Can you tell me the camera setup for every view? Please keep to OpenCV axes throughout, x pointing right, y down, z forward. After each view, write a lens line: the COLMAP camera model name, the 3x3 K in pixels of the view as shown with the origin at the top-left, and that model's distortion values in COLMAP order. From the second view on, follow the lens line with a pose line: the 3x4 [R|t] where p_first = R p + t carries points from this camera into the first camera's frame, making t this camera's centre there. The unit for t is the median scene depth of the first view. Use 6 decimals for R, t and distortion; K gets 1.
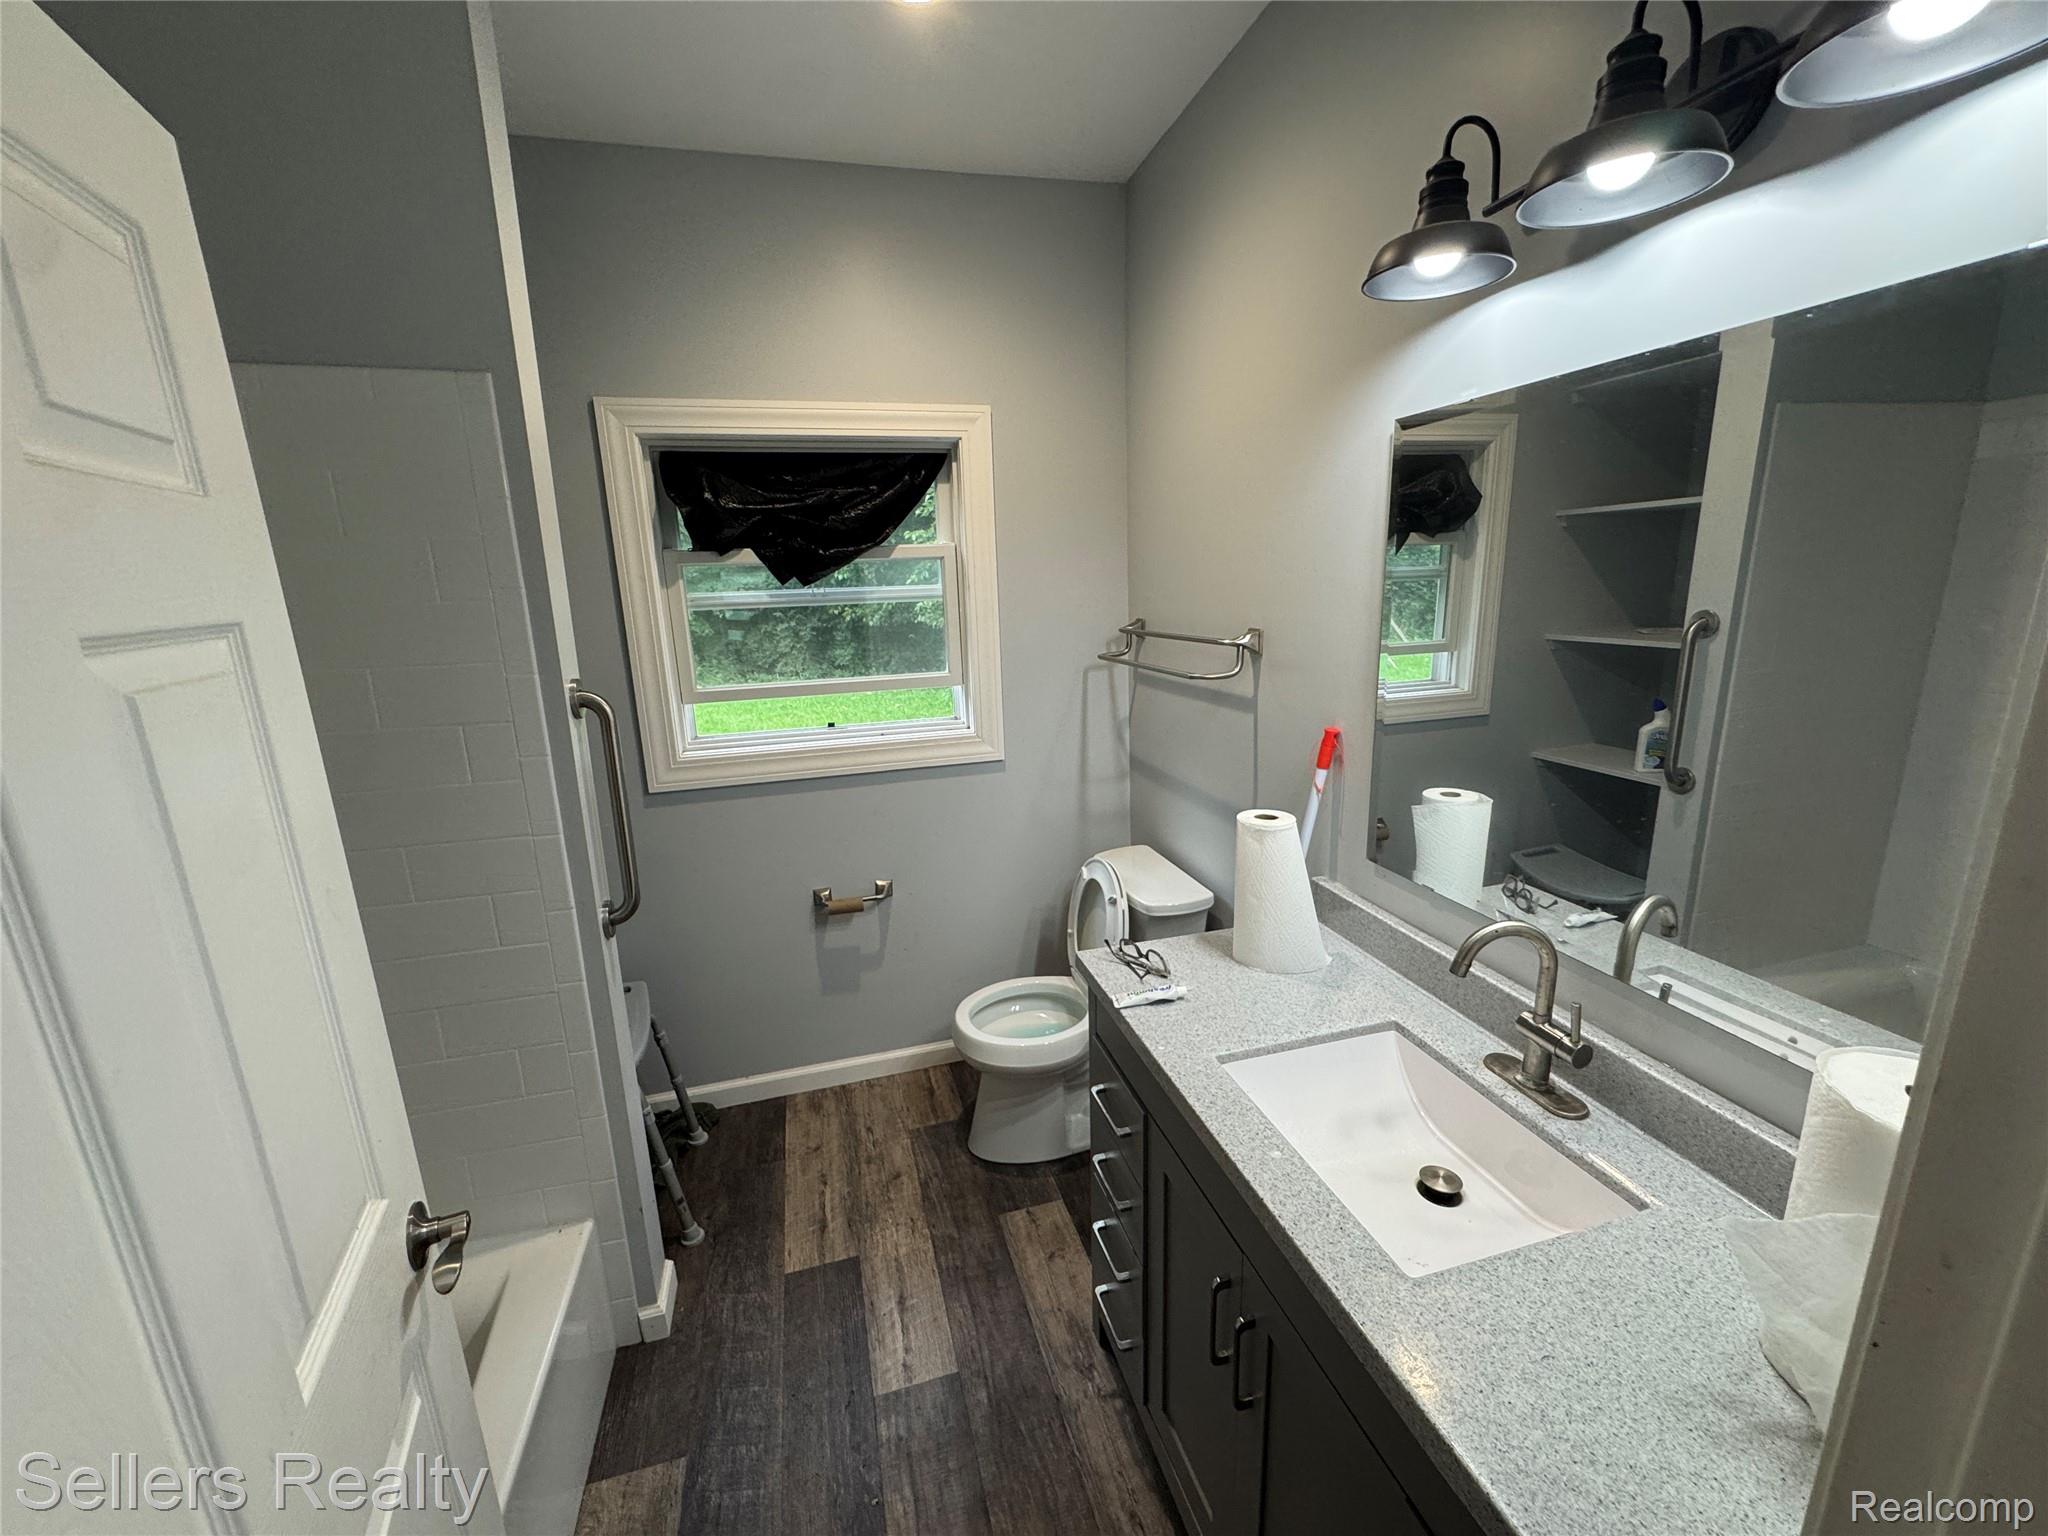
lens RADIAL K [[821.9, 0, 1031.1], [0, 821.9, 776.7], [0, 0, 1]] dist [-0.000269, 0.000020]
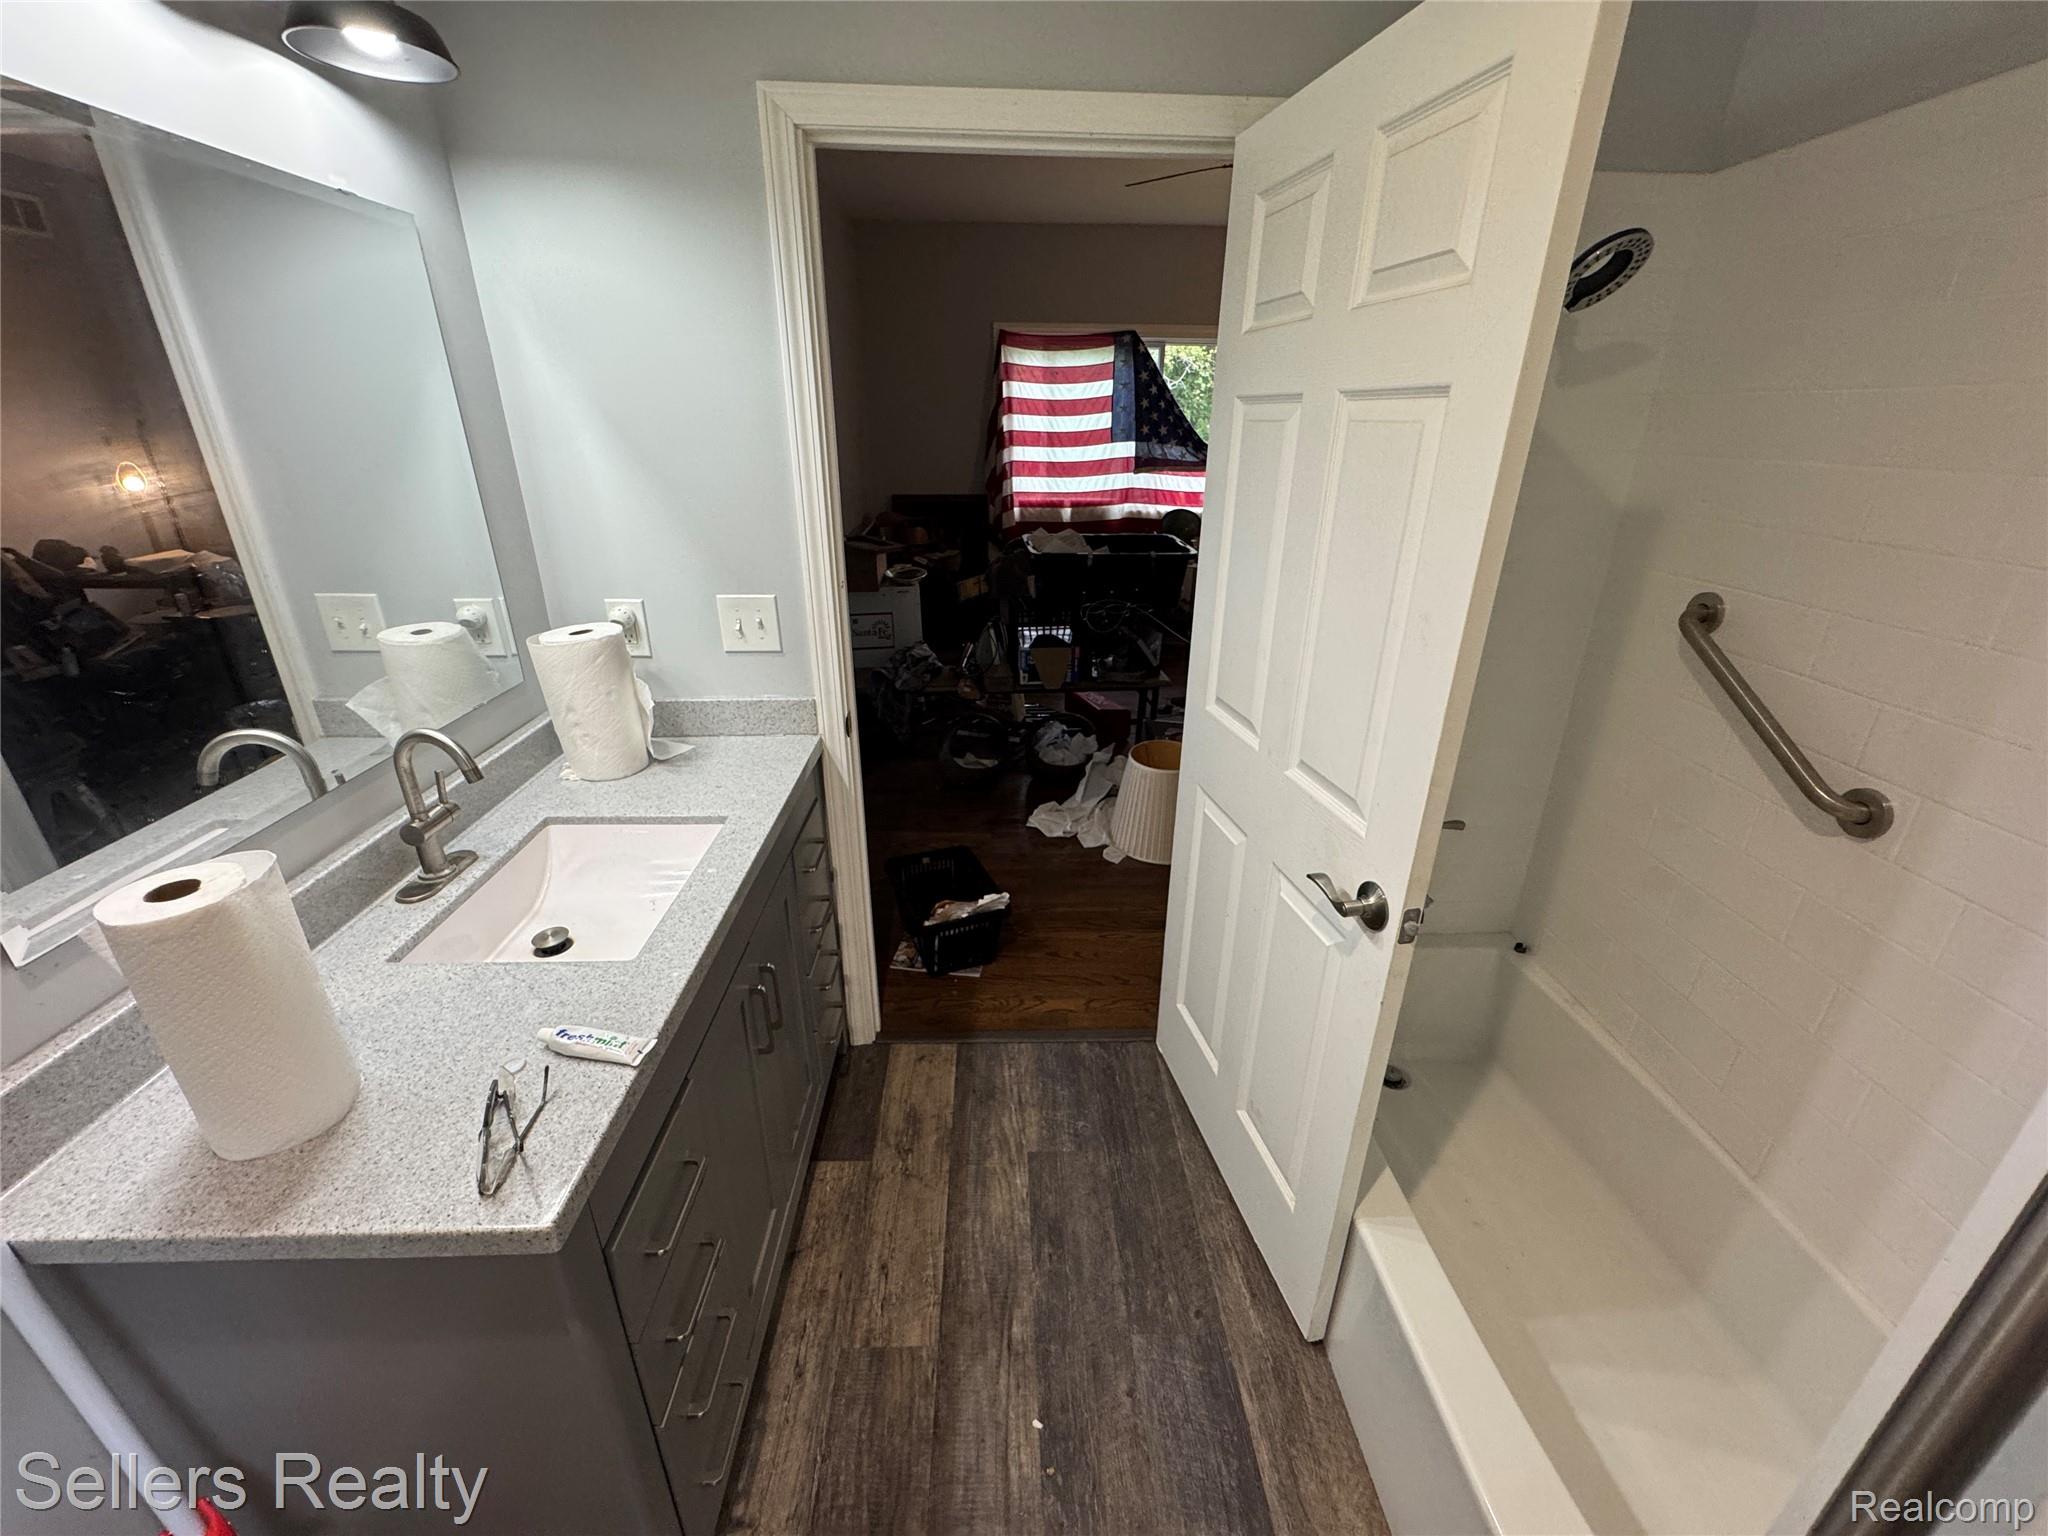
lens RADIAL K [[821.9, 0, 1035.6], [0, 821.9, 761.9], [0, 0, 1]] dist [-0.000269, 0.000020]
pose [[-0.974054, -0.068880, 0.215580, -0.345278], [0.071590, 0.809870, 0.582225, -0.290321], [-0.214695, 0.582551, -0.783926, 1.379895]]
